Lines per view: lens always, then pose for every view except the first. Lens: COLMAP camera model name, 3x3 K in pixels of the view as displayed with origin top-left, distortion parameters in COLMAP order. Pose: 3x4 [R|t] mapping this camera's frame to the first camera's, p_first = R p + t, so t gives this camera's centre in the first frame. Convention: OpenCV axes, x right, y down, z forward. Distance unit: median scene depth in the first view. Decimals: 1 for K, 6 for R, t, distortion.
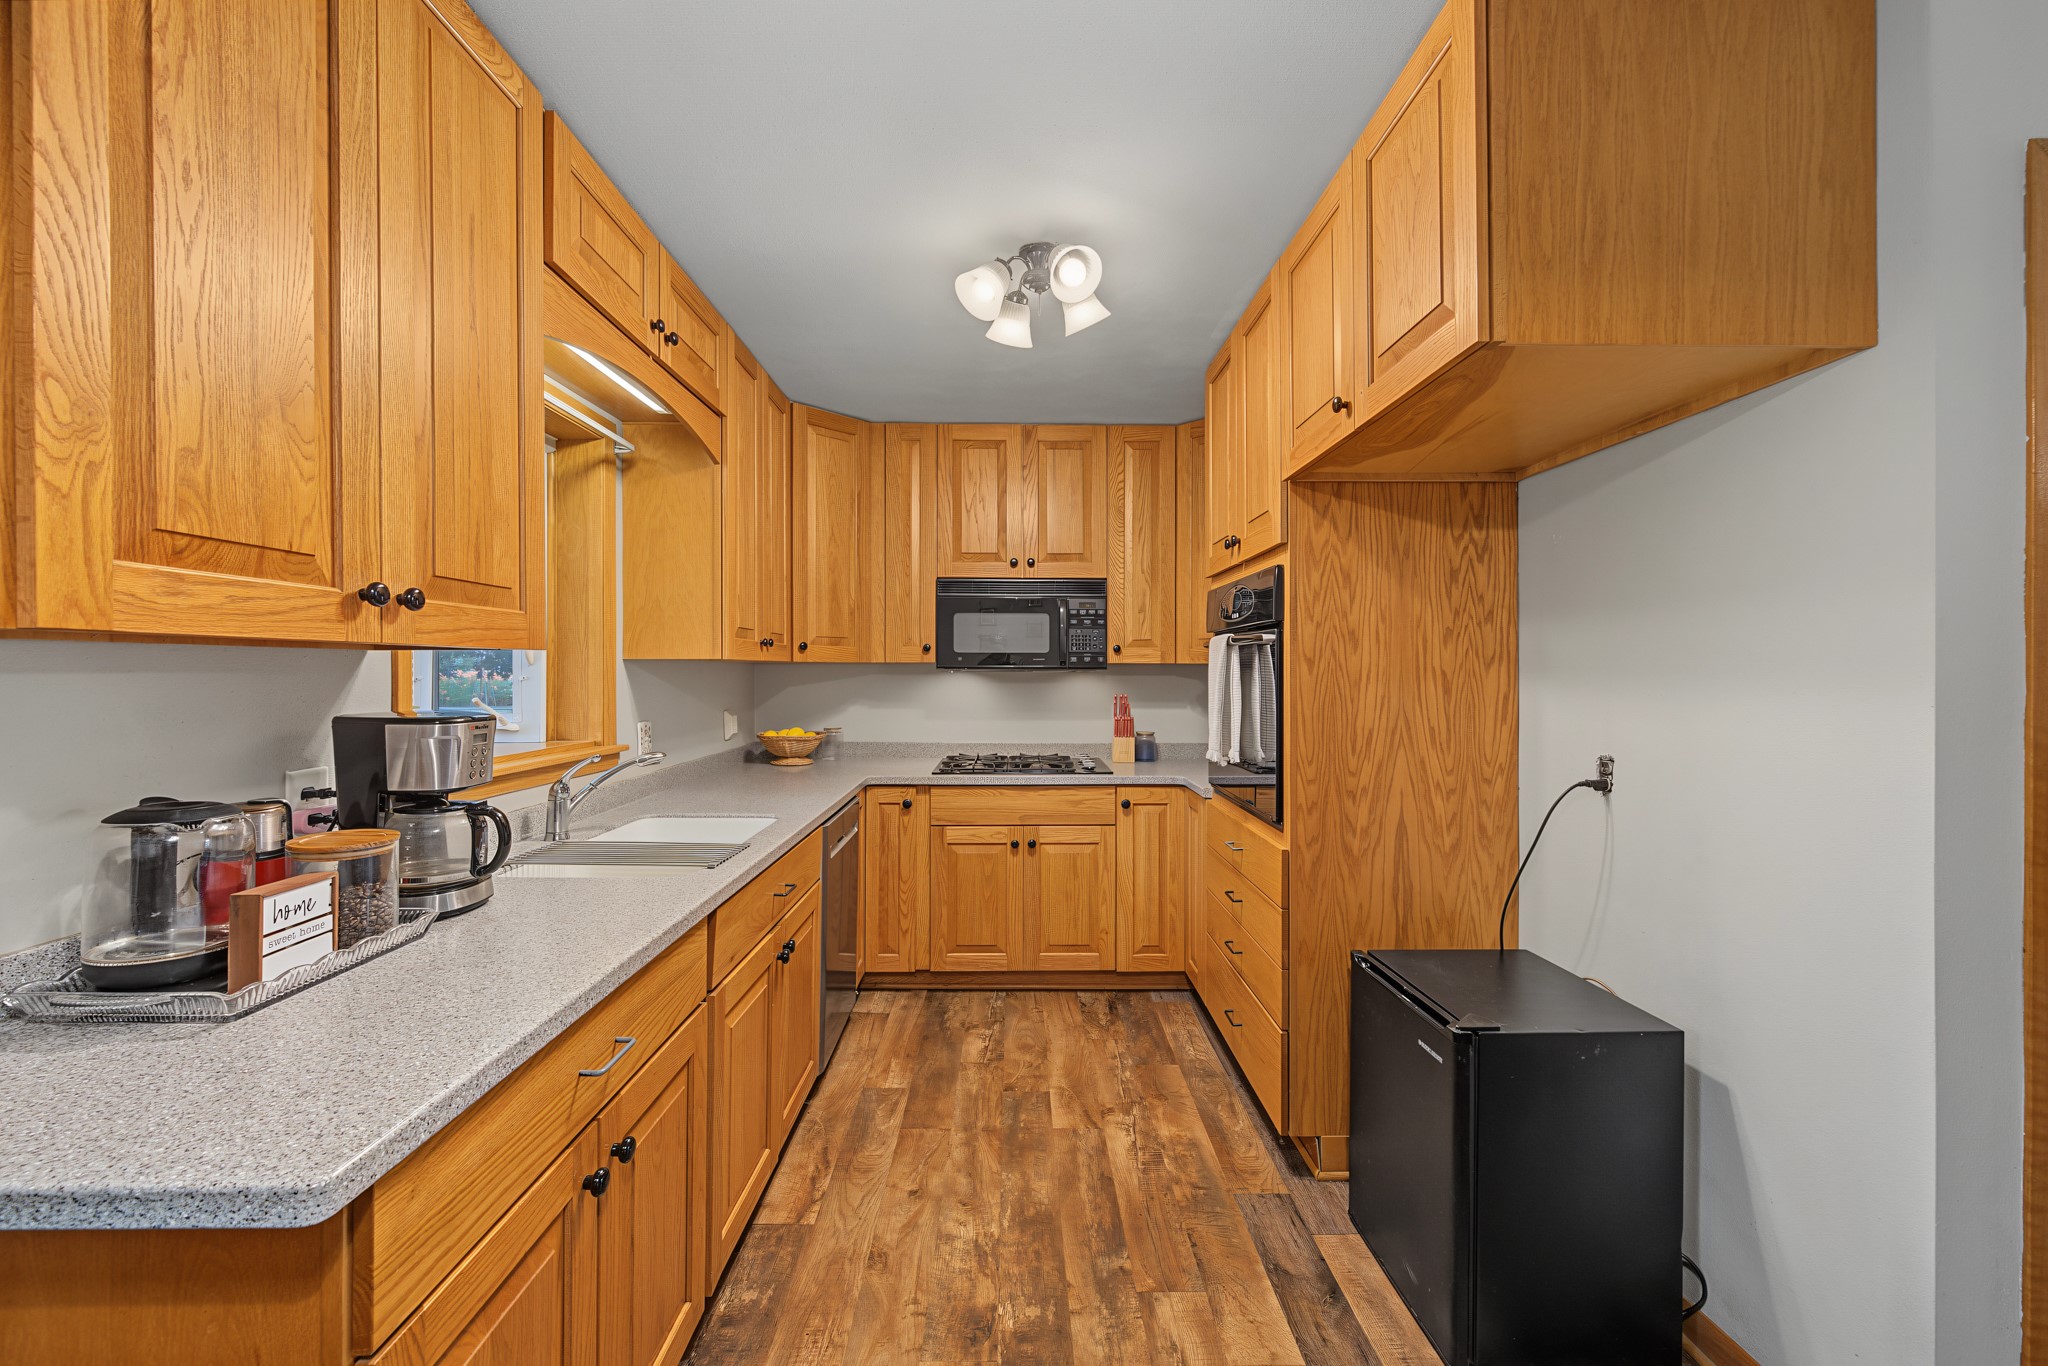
lens RADIAL K [[820.4, 0, 1028.0], [0, 820.4, 671.2], [0, 0, 1]] dist [-0.001837, 0.000685]
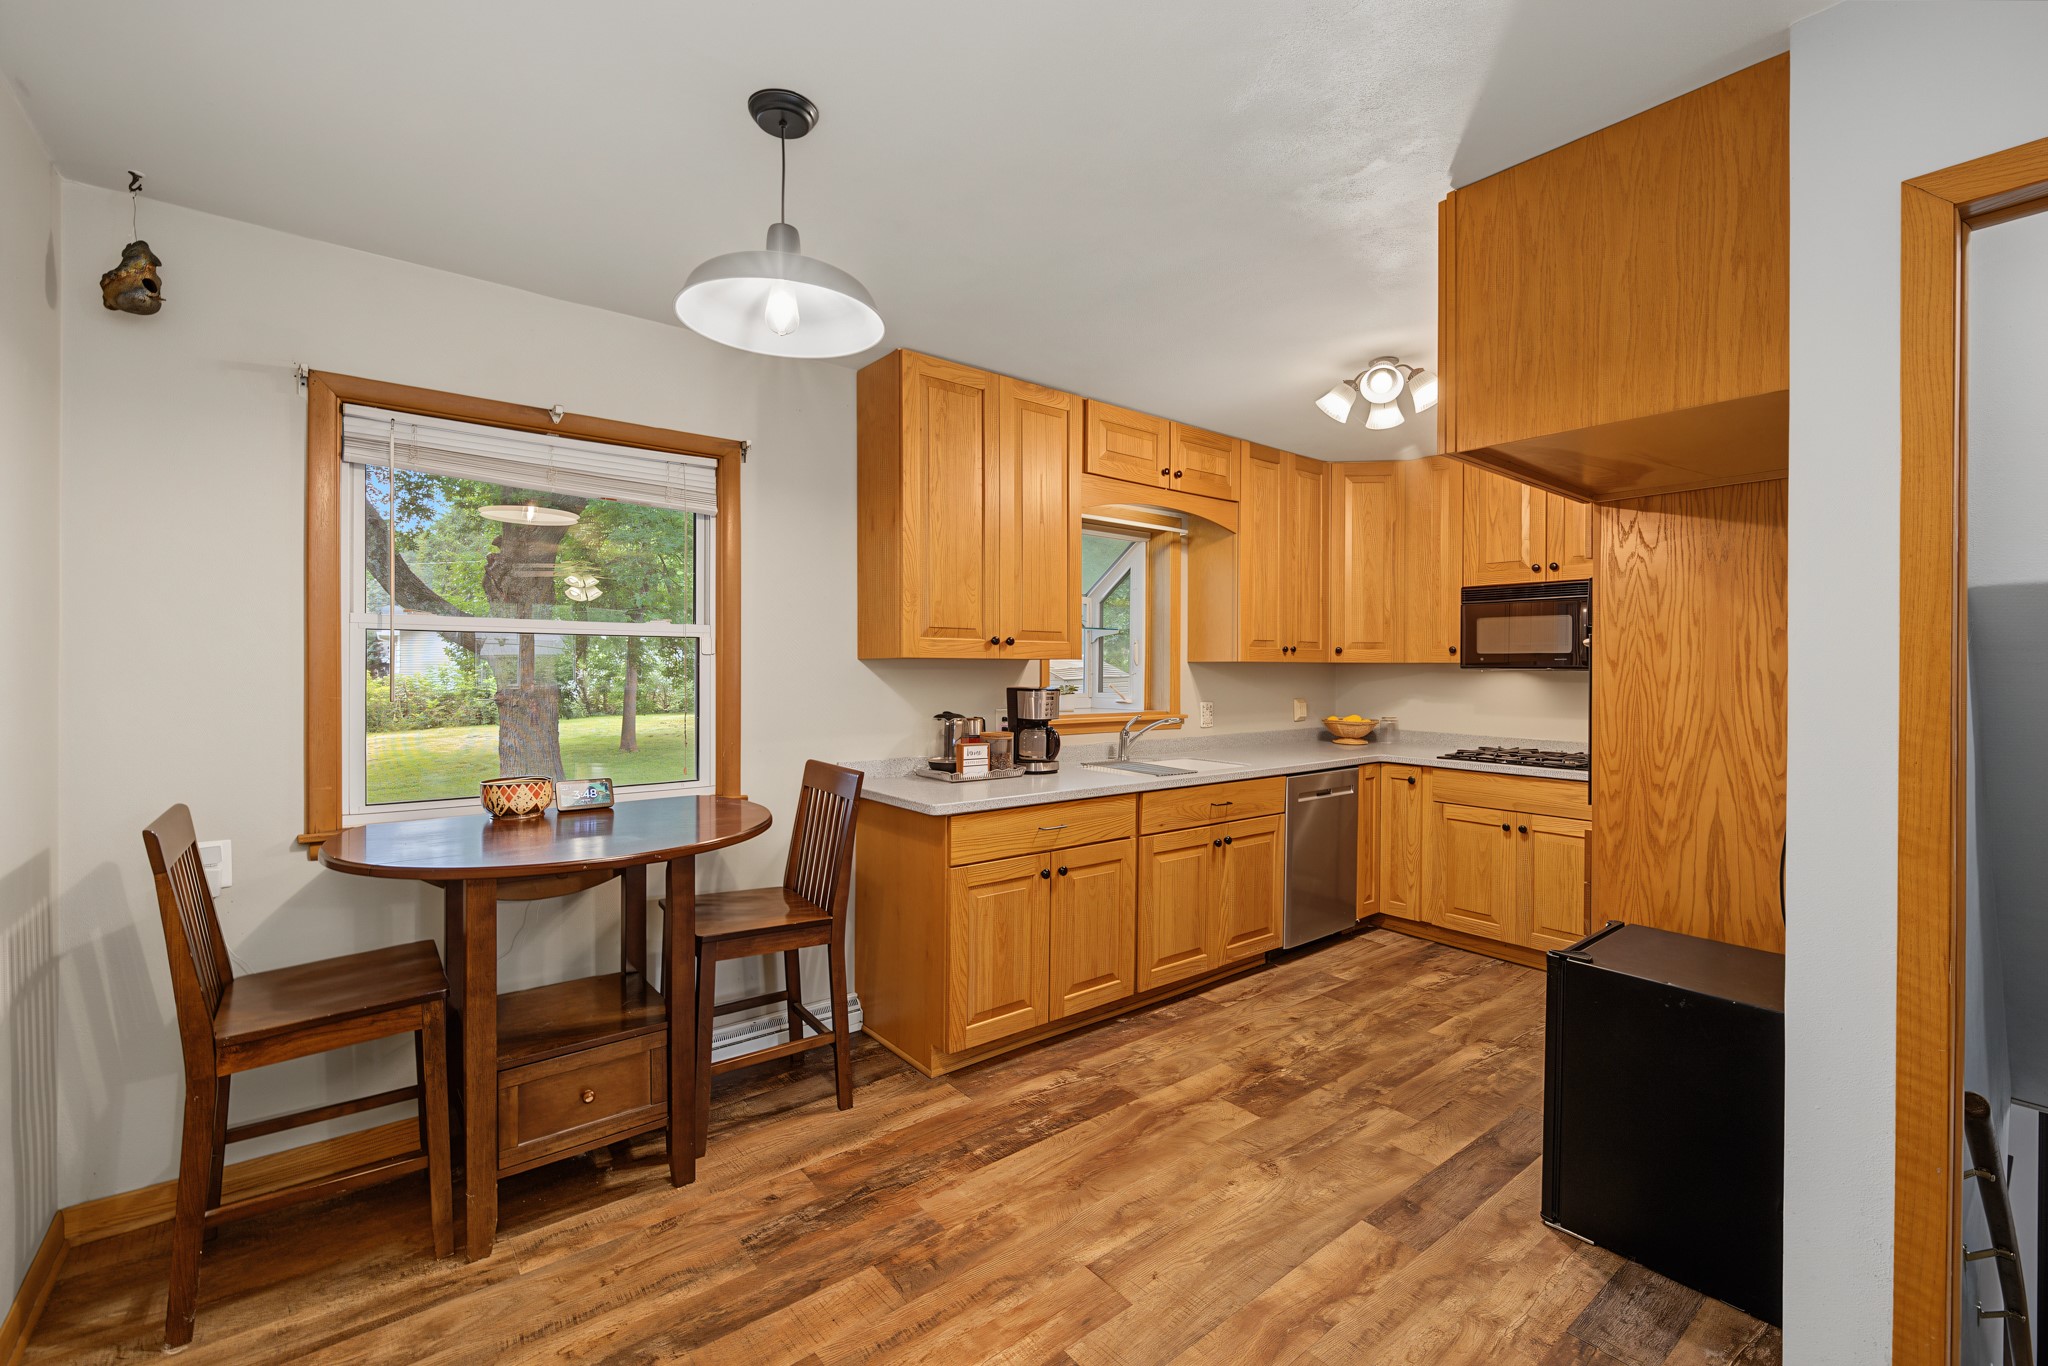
lens RADIAL K [[867.4, 0, 1033.6], [0, 867.4, 671.8], [0, 0, 1]] dist [-0.001483, 0.001221]
pose [[0.612731, 0.006310, -0.790266, 0.788387], [-0.003743, 0.999980, 0.005082, -0.003110], [0.790283, -0.000156, 0.612742, -0.332910]]
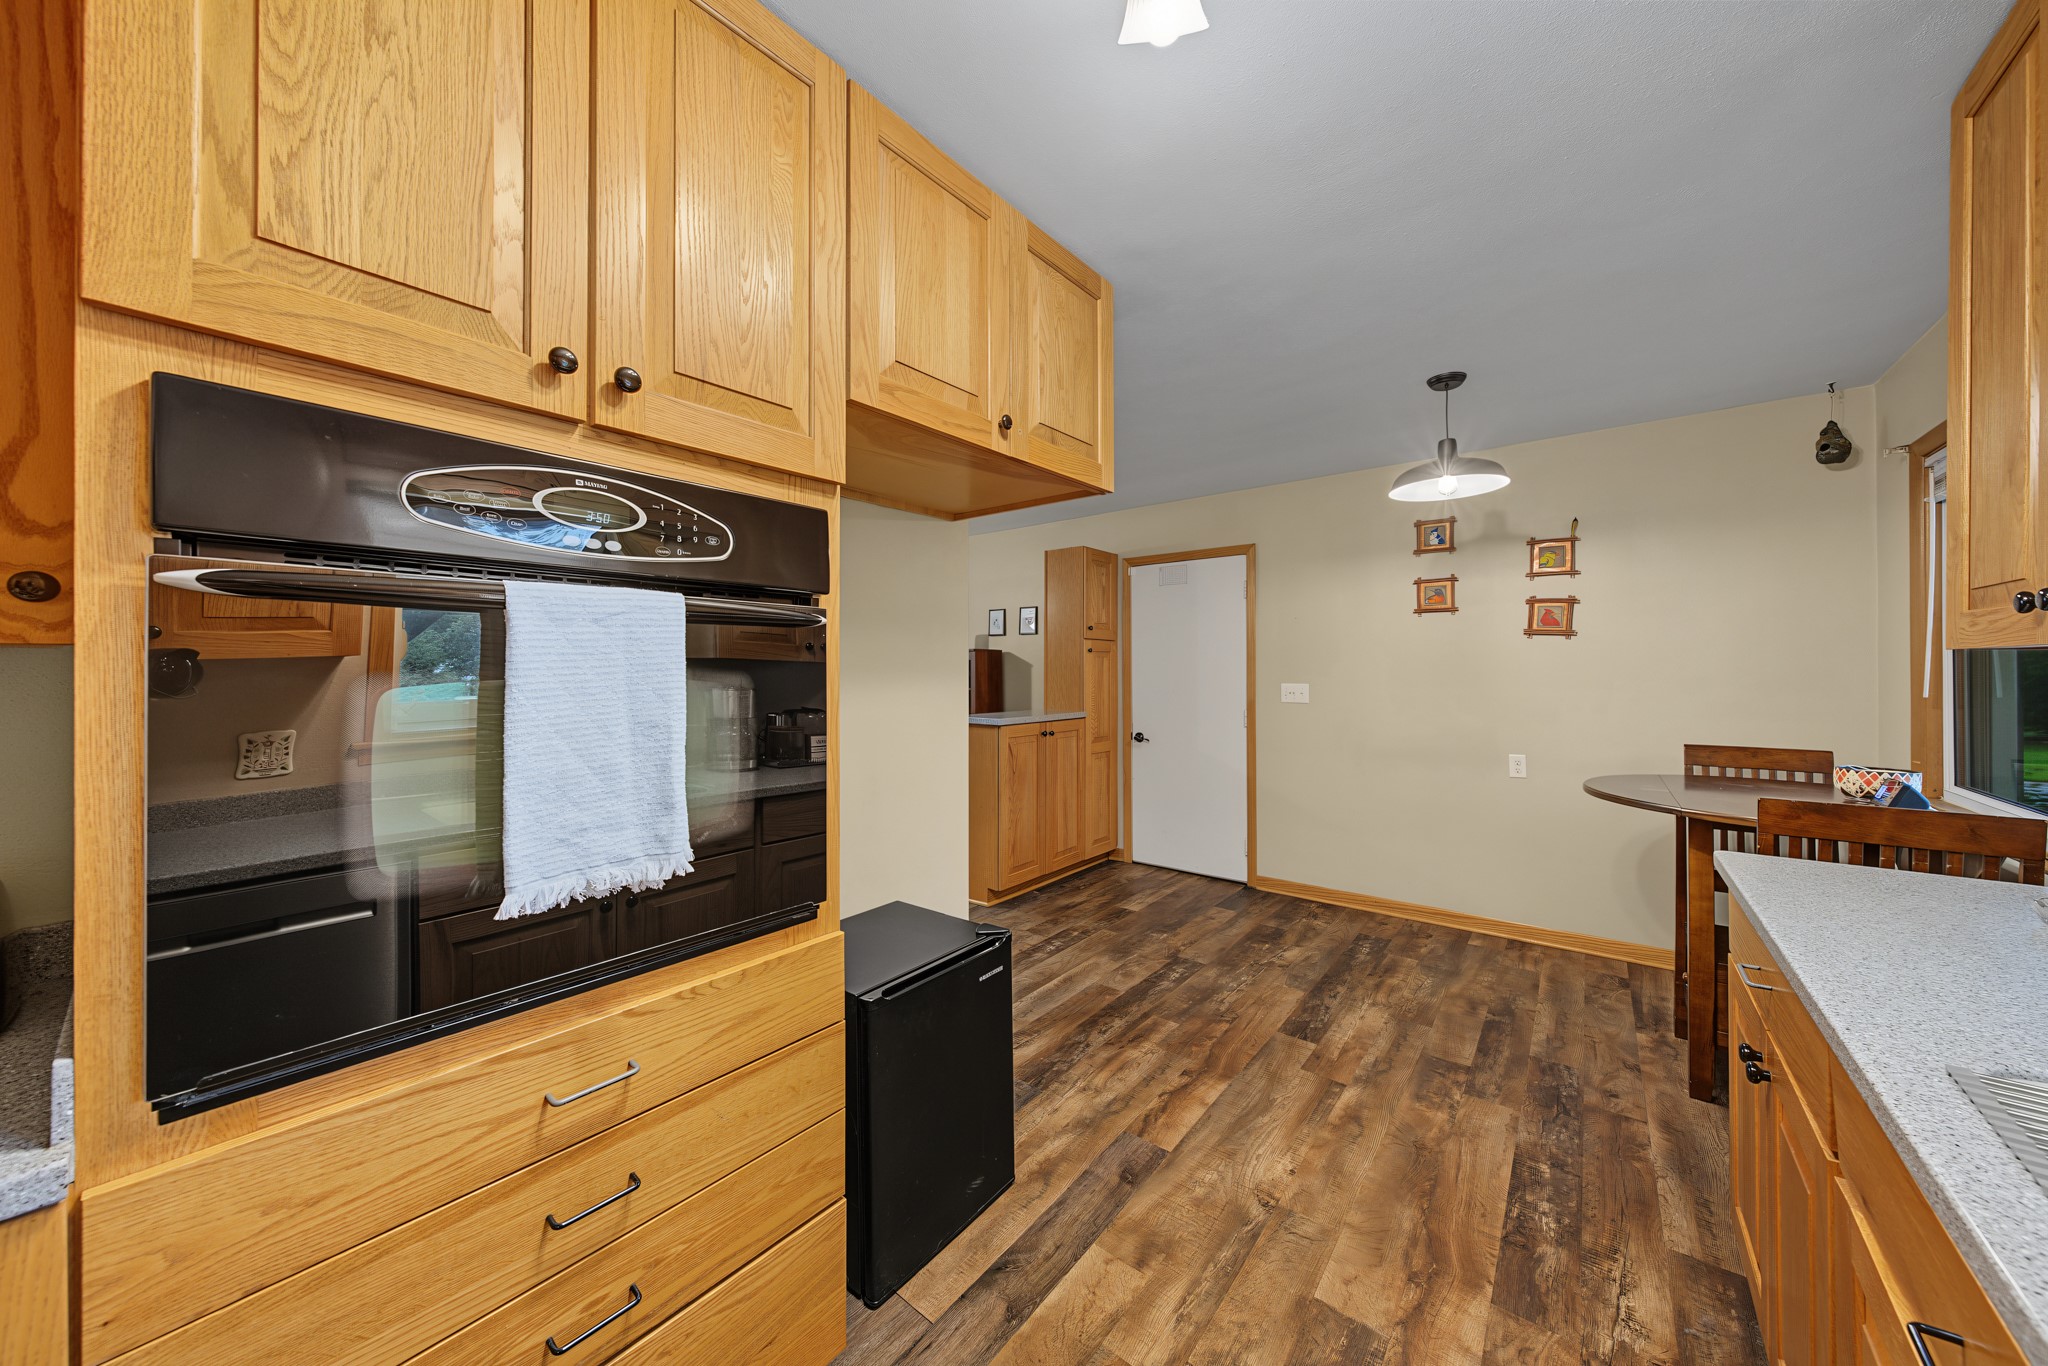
lens RADIAL K [[697.1, 0, 1026.2], [0, 697.1, 669.9], [0, 0, 1]] dist [-0.000149, 0.000009]
pose [[-0.761729, -0.000331, 0.647895, -0.186407], [0.000431, 0.999999, 0.001017, -0.004578], [-0.647895, 0.001054, -0.761729, 1.349623]]
